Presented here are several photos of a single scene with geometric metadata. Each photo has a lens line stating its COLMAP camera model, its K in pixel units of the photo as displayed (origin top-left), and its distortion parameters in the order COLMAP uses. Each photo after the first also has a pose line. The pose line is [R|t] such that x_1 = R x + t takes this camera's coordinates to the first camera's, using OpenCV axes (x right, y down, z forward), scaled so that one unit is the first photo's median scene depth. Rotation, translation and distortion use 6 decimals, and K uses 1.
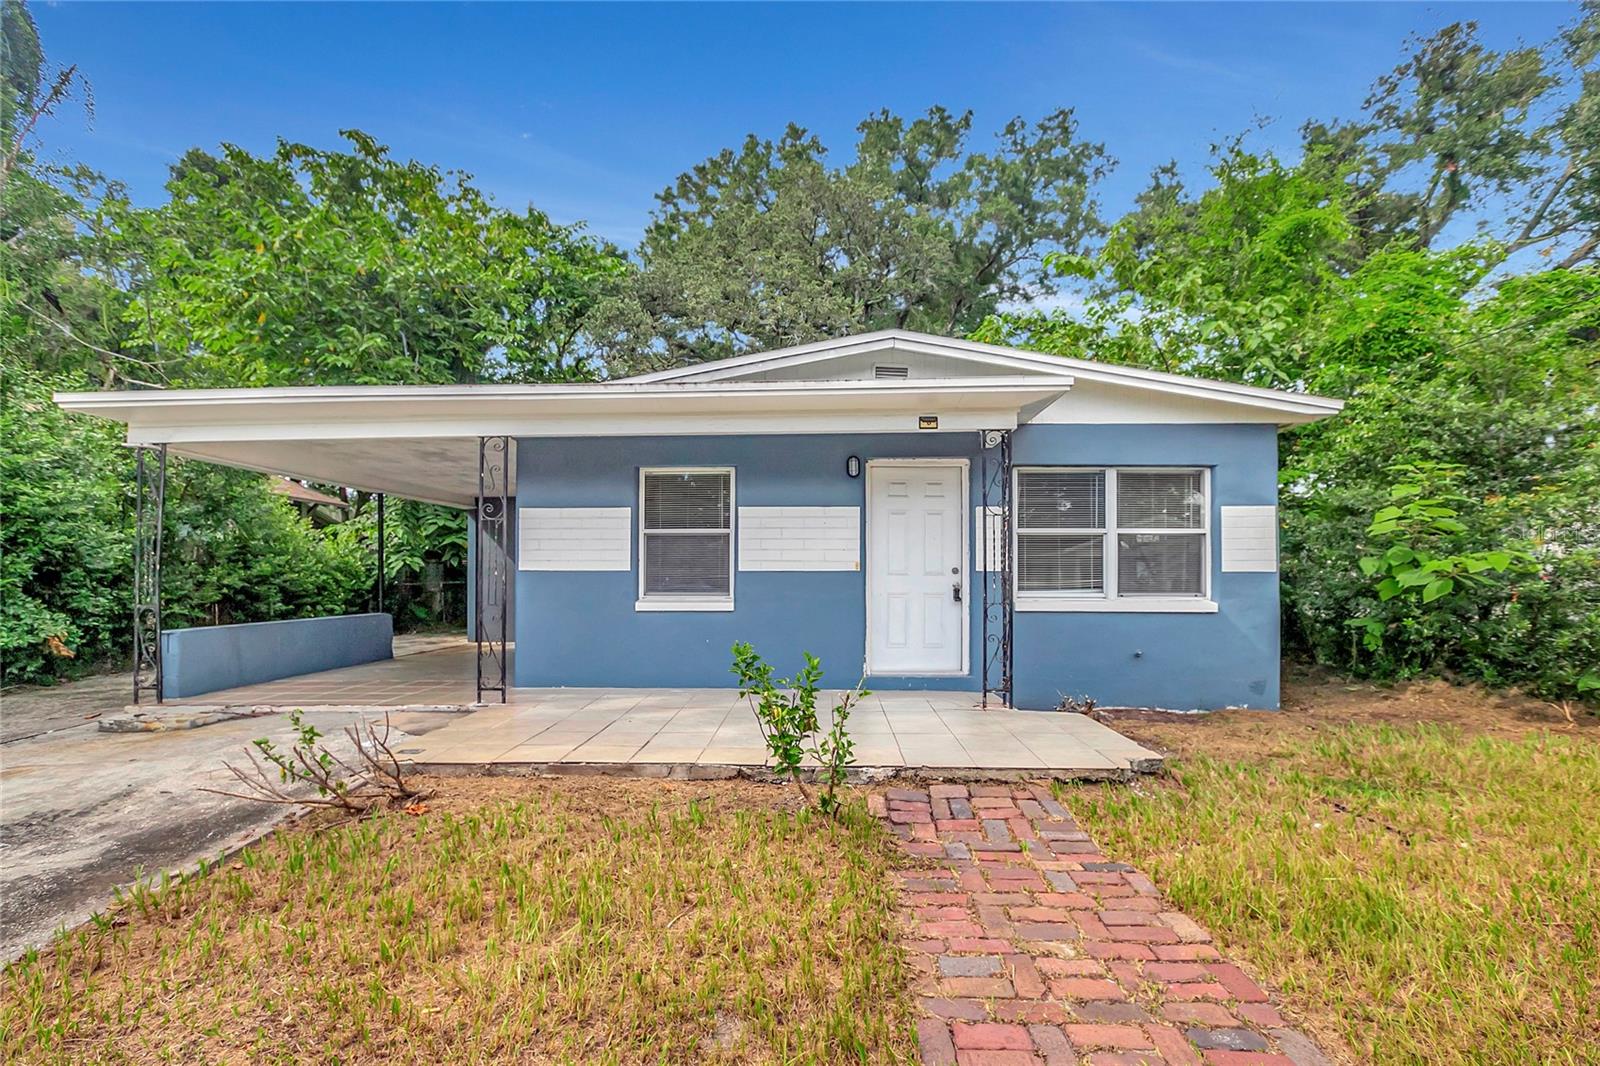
lens RADIAL K [[719.0, 0, 794.7], [0, 719.0, 556.3], [0, 0, 1]] dist [-0.009048, 0.001033]
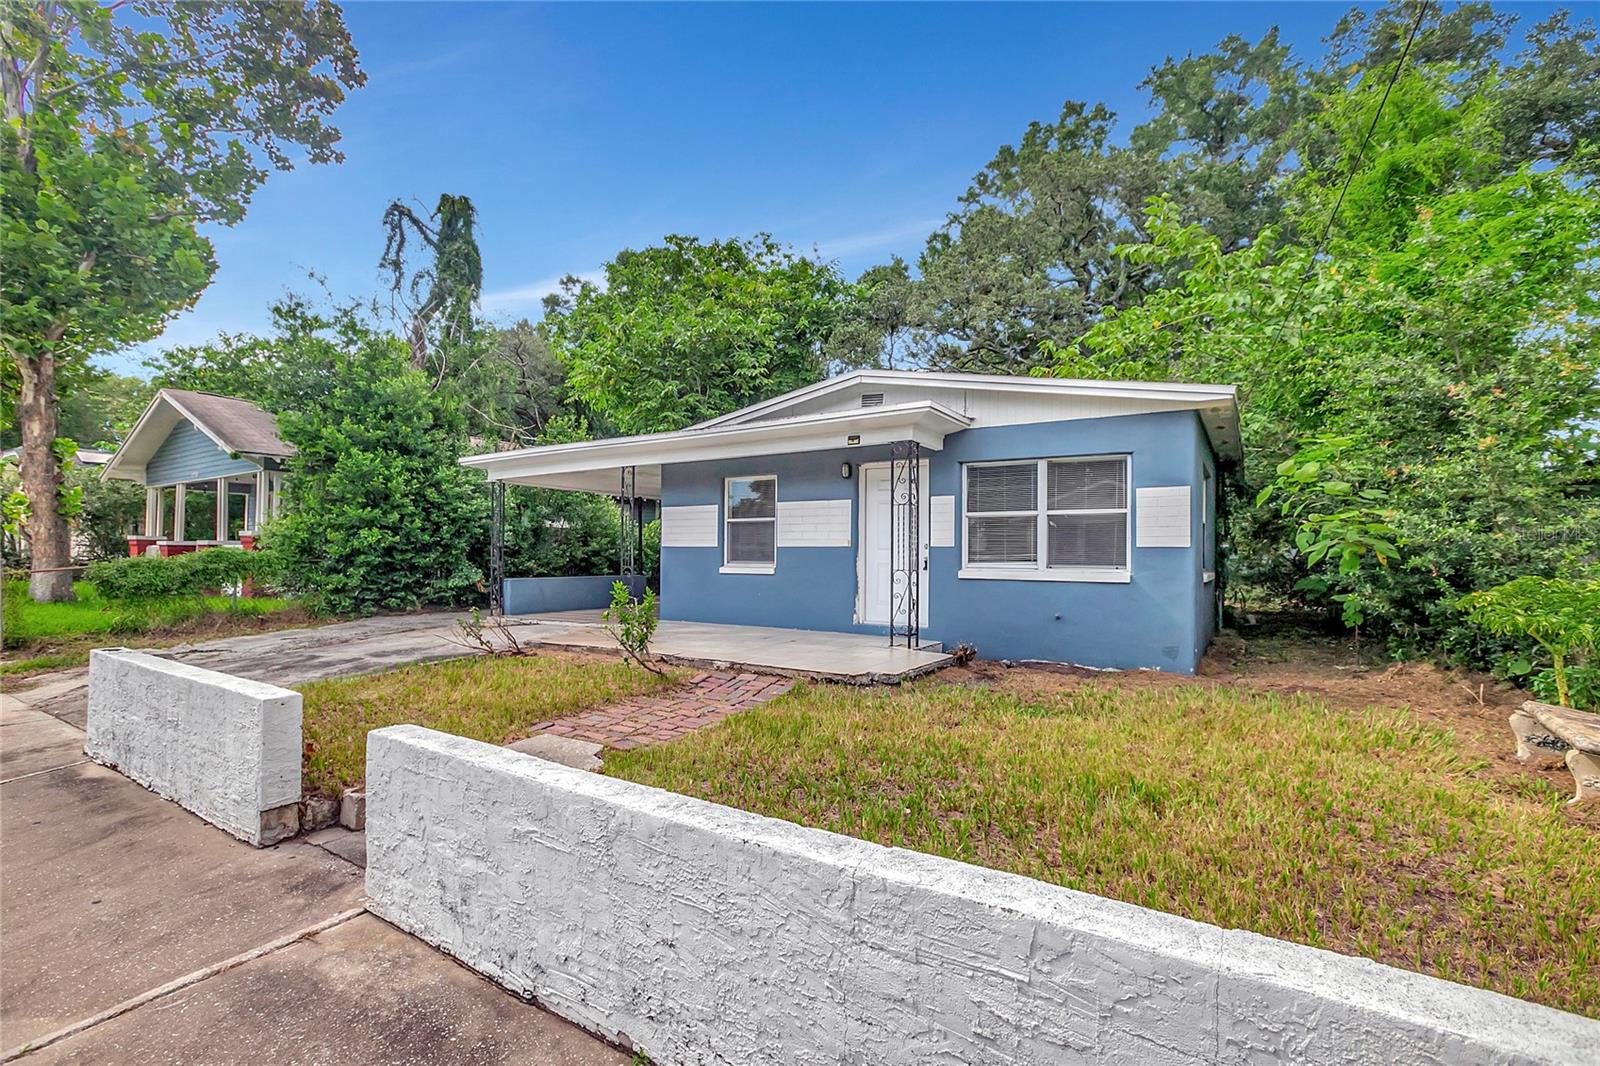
lens RADIAL K [[717.0, 0, 798.6], [0, 717.0, 527.6], [0, 0, 1]] dist [-0.015525, 0.006852]
pose [[0.866798, -0.014435, -0.498450, 0.664072], [0.009394, 0.999876, -0.012622, 0.000735], [0.498570, 0.006258, 0.866827, -0.222333]]
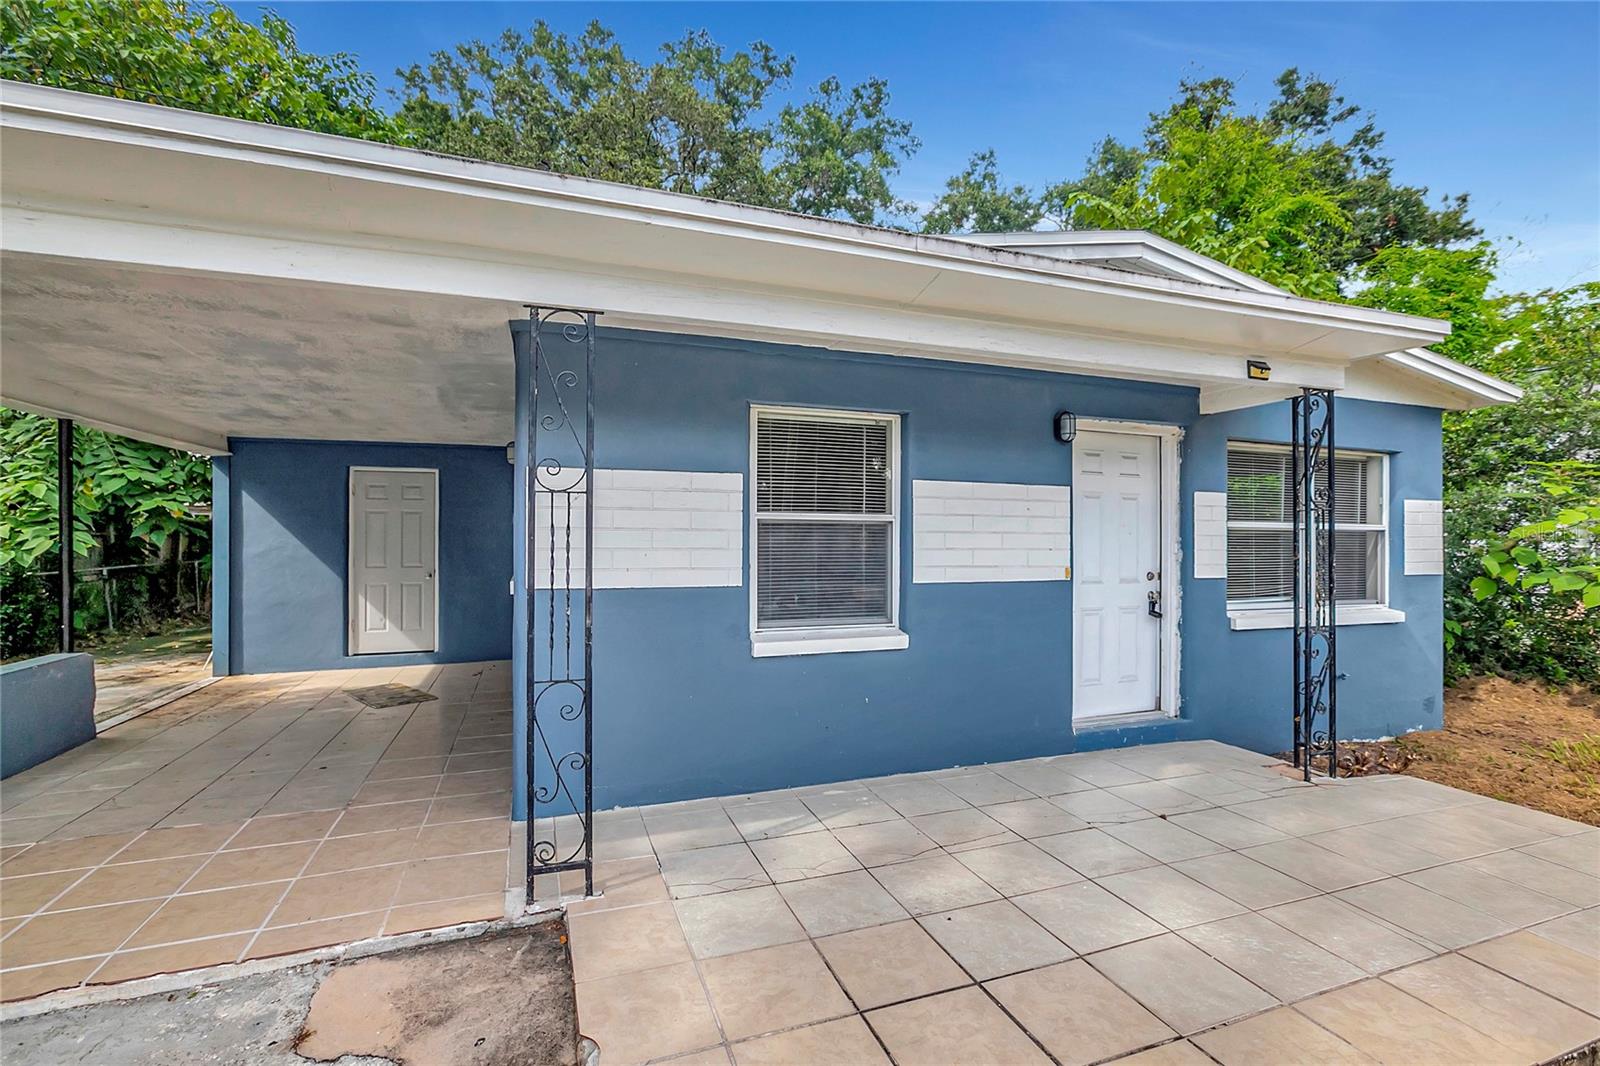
lens RADIAL K [[717.0, 0, 798.6], [0, 717.0, 527.6], [0, 0, 1]] dist [-0.015525, 0.006852]
pose [[0.925735, 0.010230, 0.378034, -0.394419], [-0.014720, 0.999851, 0.008990, -0.031283], [-0.377885, -0.013887, 0.925748, 0.457916]]
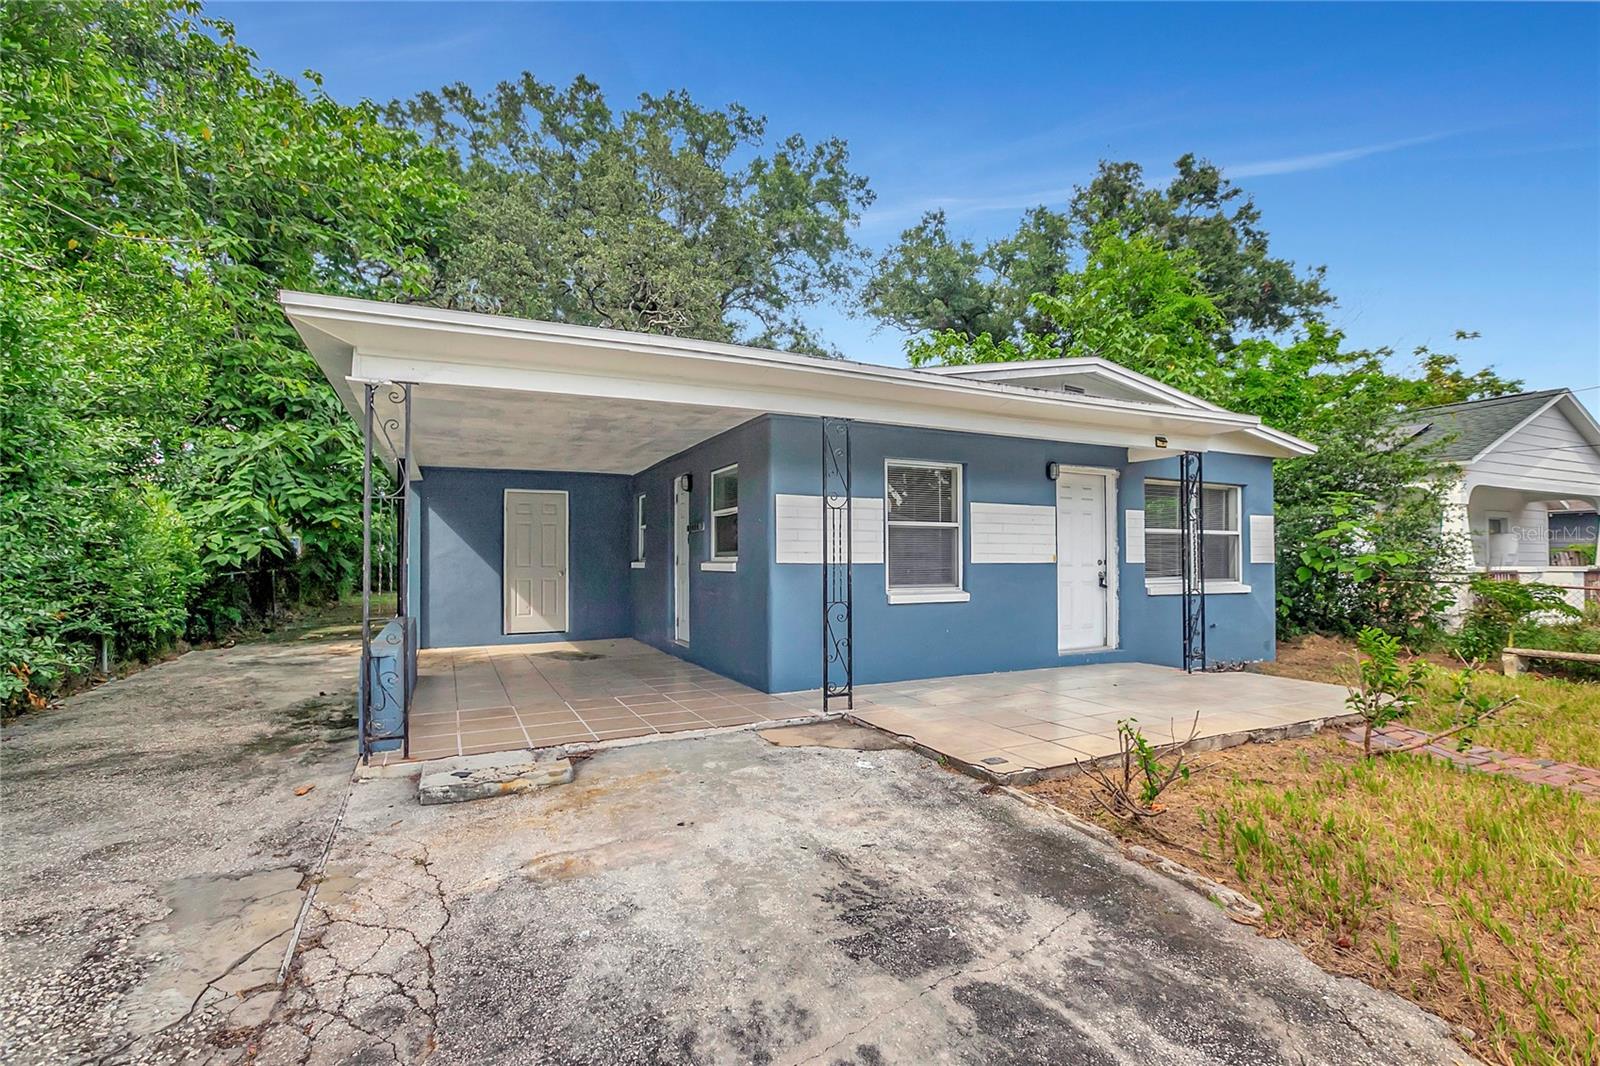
lens RADIAL K [[724.0, 0, 800.0], [0, 724.0, 533.0], [0, 0, 1]] dist [-0.022797, 0.013683]
pose [[0.882922, 0.016428, 0.469232, -0.781520], [-0.013191, 0.999861, -0.010185, -0.009721], [-0.469334, 0.002803, 0.883016, 0.178612]]
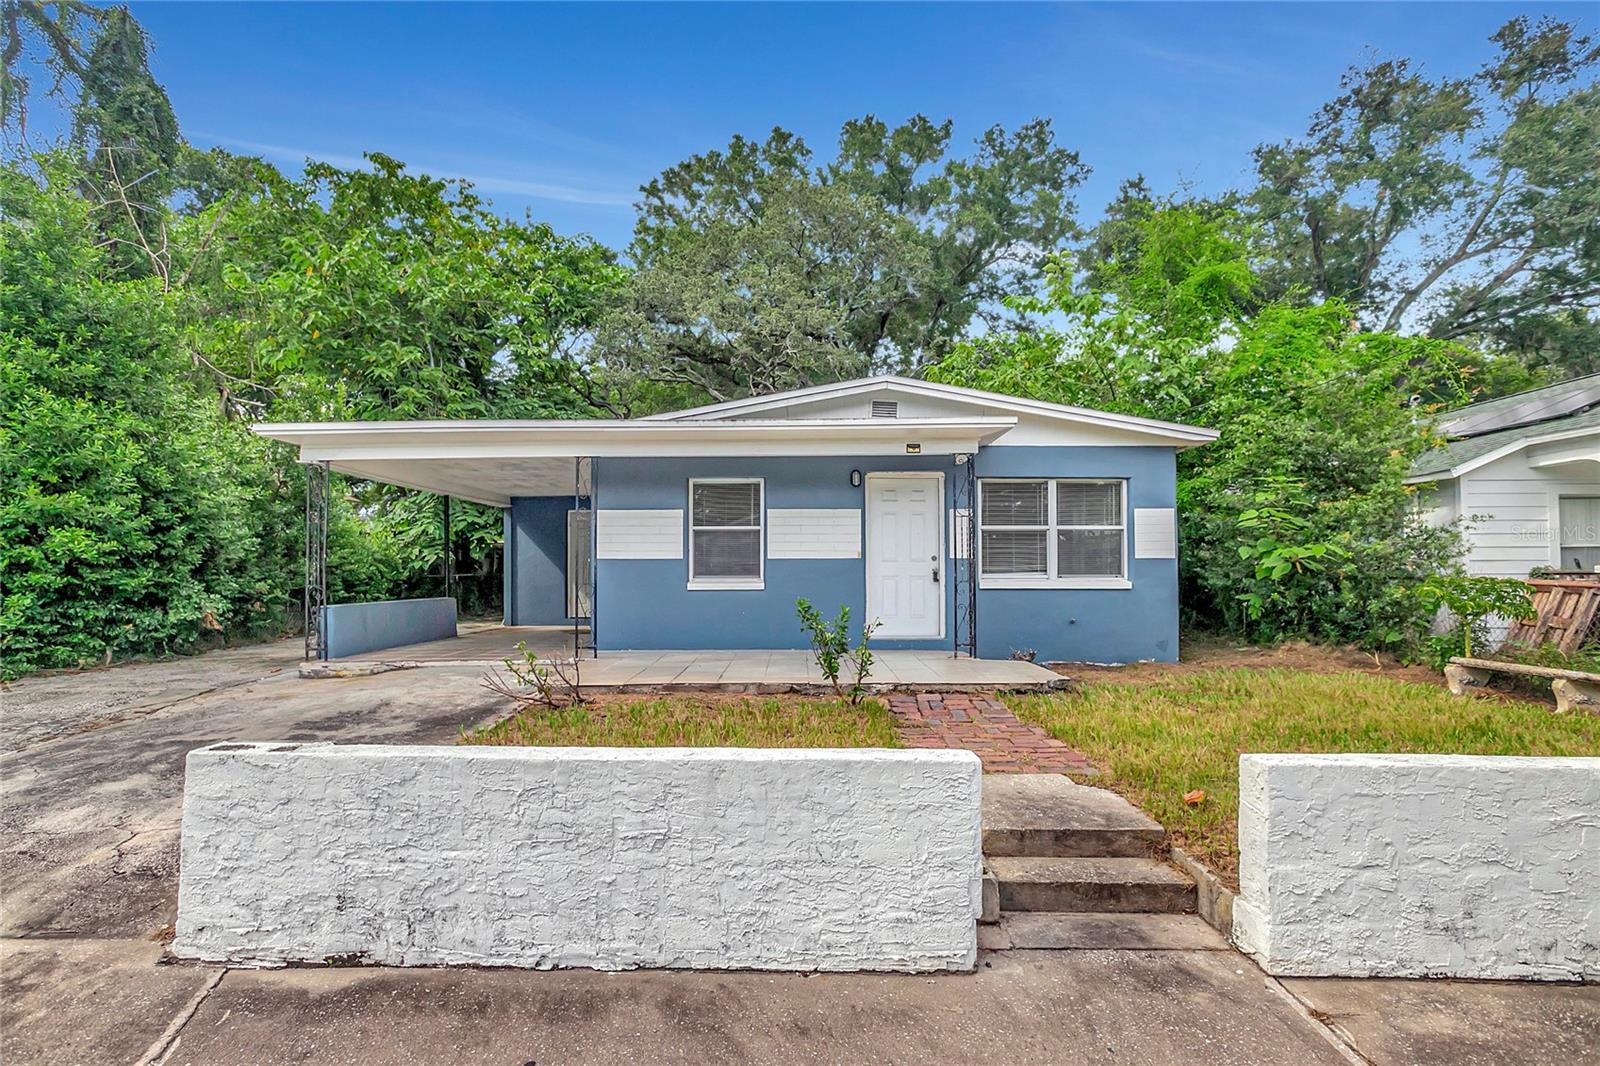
lens RADIAL K [[765.1, 0, 796.6], [0, 765.1, 542.0], [0, 0, 1]] dist [-0.002701, 0.000230]
pose [[0.999323, -0.001747, 0.036754, -0.074748], [0.002203, 0.999921, -0.012358, 0.007314], [-0.036729, 0.012430, 0.999248, -0.367140]]
